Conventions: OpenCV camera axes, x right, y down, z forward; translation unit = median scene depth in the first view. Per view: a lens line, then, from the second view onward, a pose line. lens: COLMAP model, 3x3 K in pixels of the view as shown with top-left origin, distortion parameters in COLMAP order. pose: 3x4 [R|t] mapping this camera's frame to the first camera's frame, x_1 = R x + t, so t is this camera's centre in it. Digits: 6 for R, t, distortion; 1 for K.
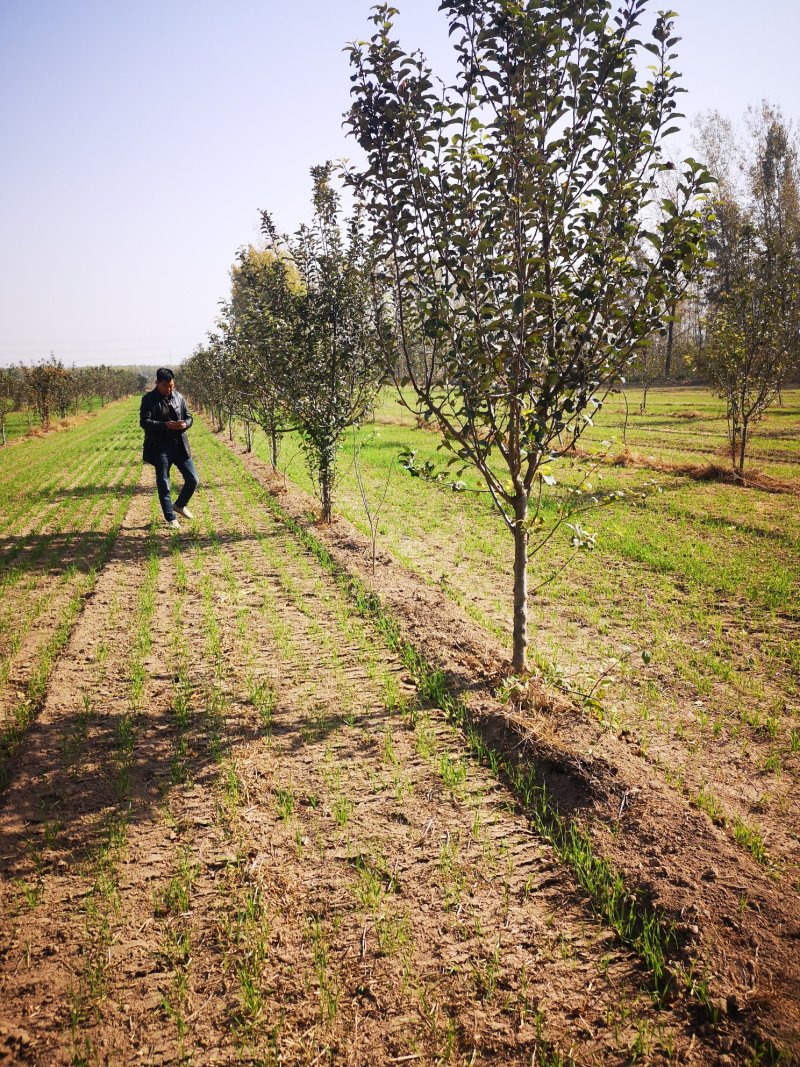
lens RADIAL K [[842.9, 0, 400.0], [0, 842.9, 533.5], [0, 0, 1]] dist [0.089431, -0.123311]
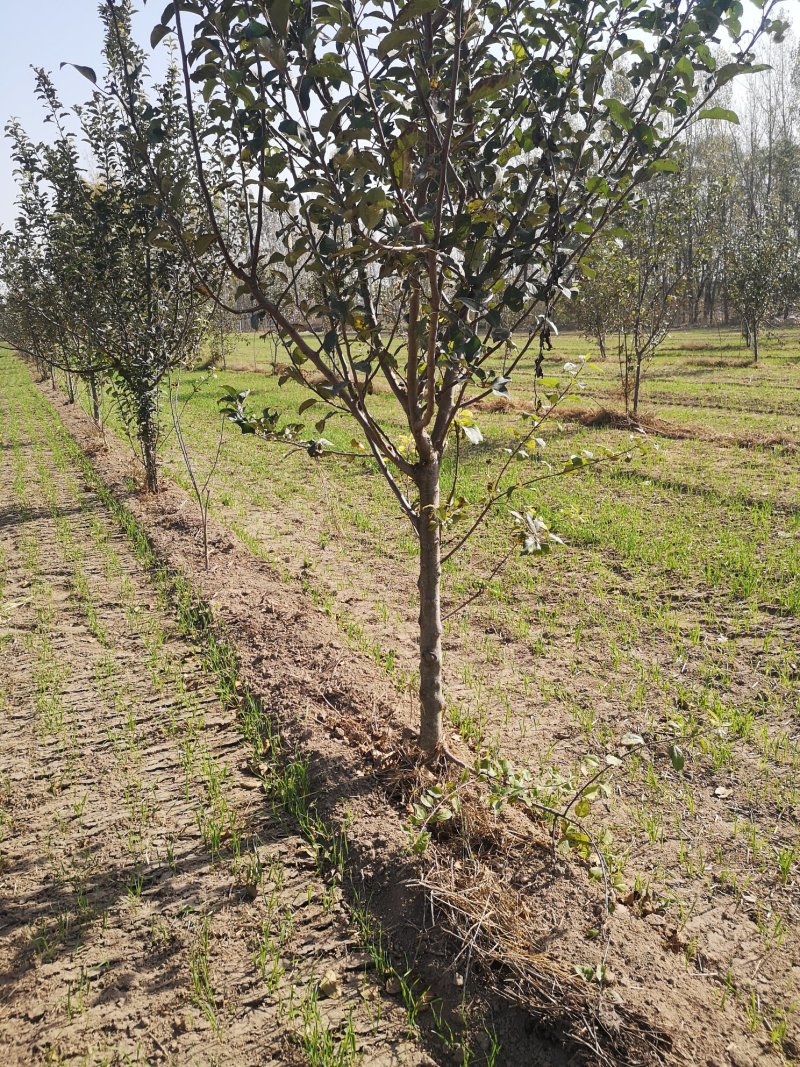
lens RADIAL K [[842.9, 0, 400.0], [0, 842.9, 533.5], [0, 0, 1]] dist [0.089431, -0.123311]
pose [[0.986758, -0.041802, 0.156723, 0.024784], [0.032572, 0.997606, 0.061005, -0.025651], [-0.158897, -0.055093, 0.985757, 0.342361]]
